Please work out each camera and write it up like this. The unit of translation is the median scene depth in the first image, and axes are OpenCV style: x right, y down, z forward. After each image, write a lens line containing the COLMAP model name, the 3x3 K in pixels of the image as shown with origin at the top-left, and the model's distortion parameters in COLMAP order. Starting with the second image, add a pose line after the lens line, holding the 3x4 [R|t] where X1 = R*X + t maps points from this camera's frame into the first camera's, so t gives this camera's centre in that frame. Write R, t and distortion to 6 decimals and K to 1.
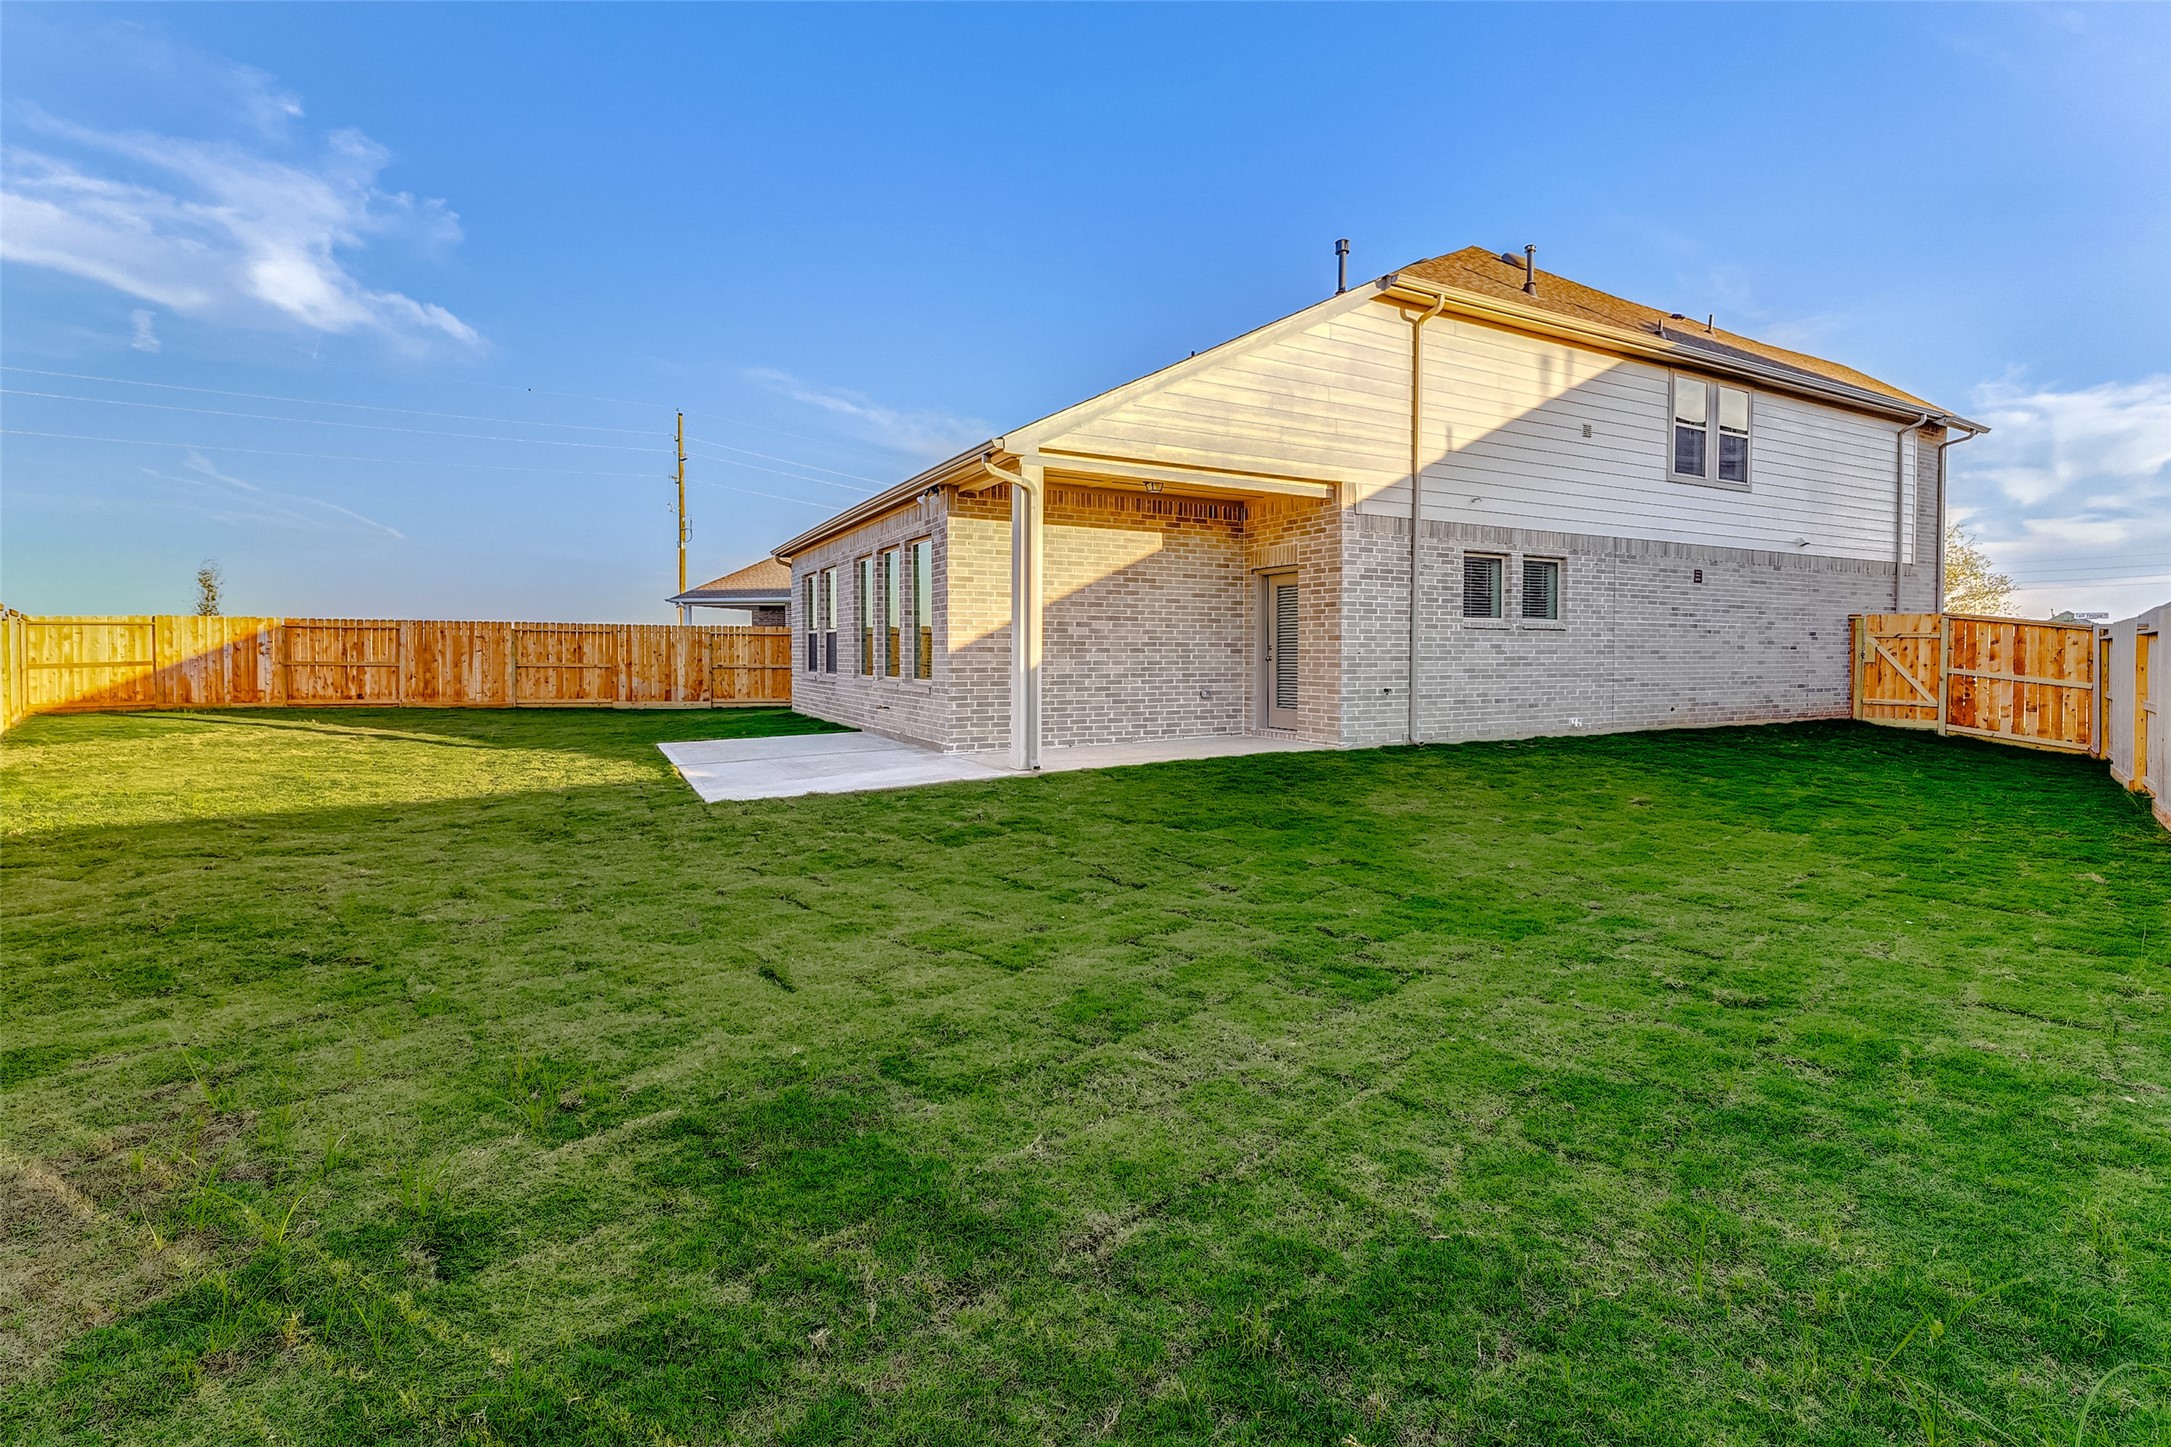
lens RADIAL K [[953.5, 0, 1141.6], [0, 953.5, 699.7], [0, 0, 1]] dist [0.000830, 0.000201]
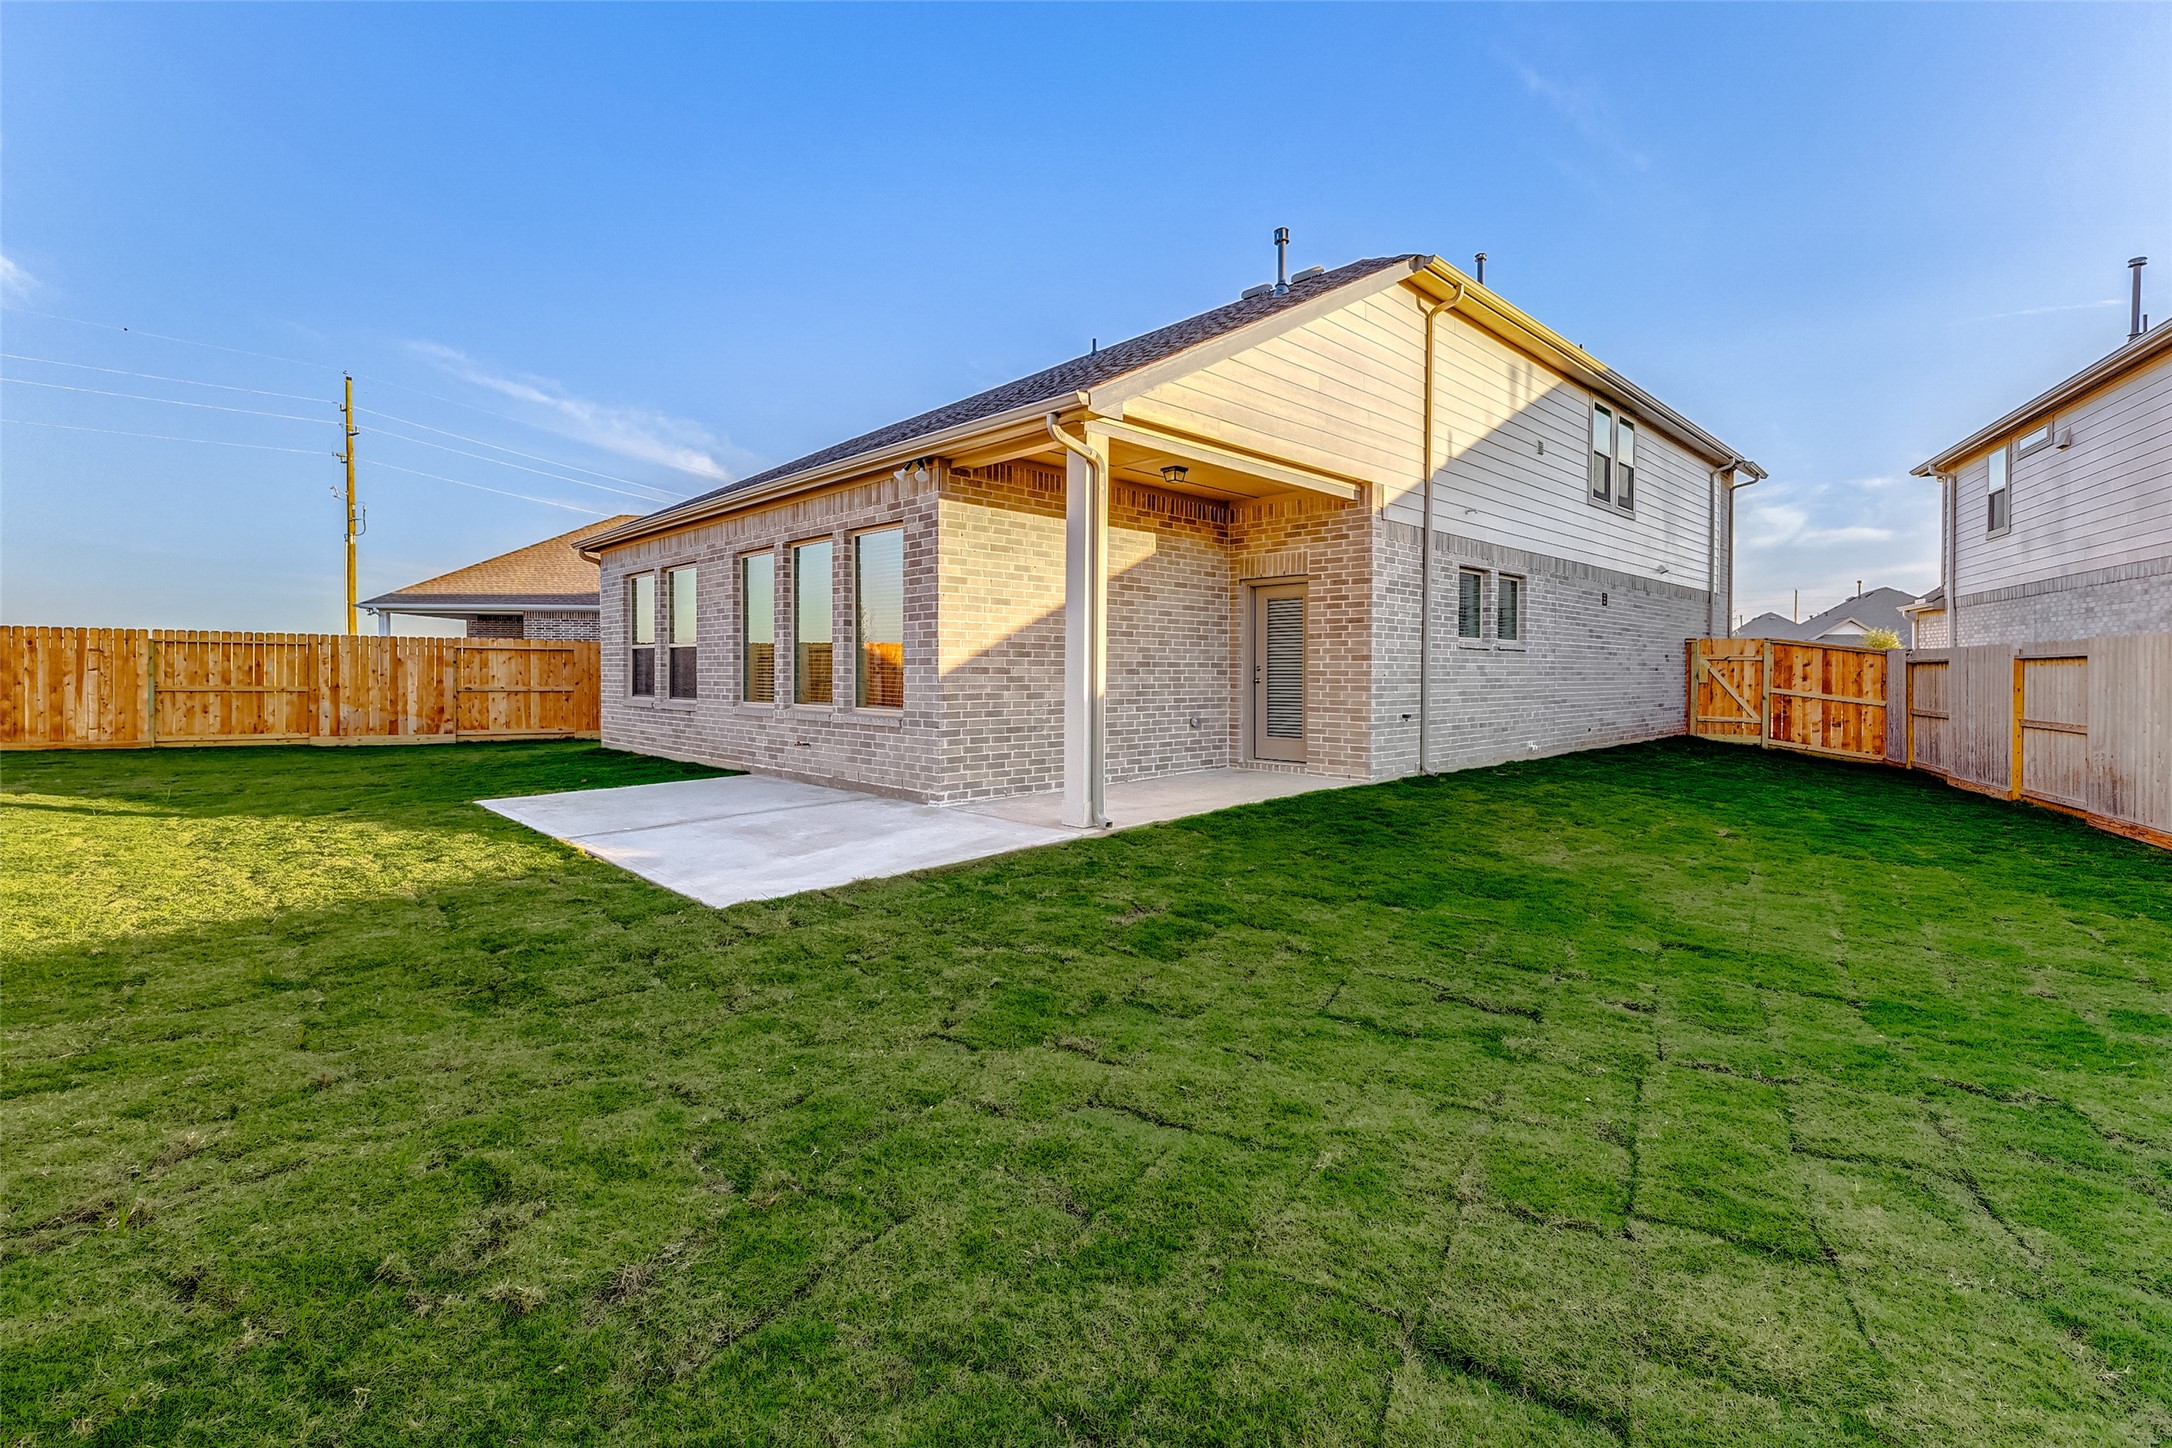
lens RADIAL K [[946.9, 0, 1124.8], [0, 946.9, 707.4], [0, 0, 1]] dist [0.003097, 0.000138]
pose [[0.966515, -0.008300, 0.256477, -0.193691], [0.011216, 0.999888, -0.009907, -0.010326], [-0.256366, 0.012451, 0.966500, 0.168611]]
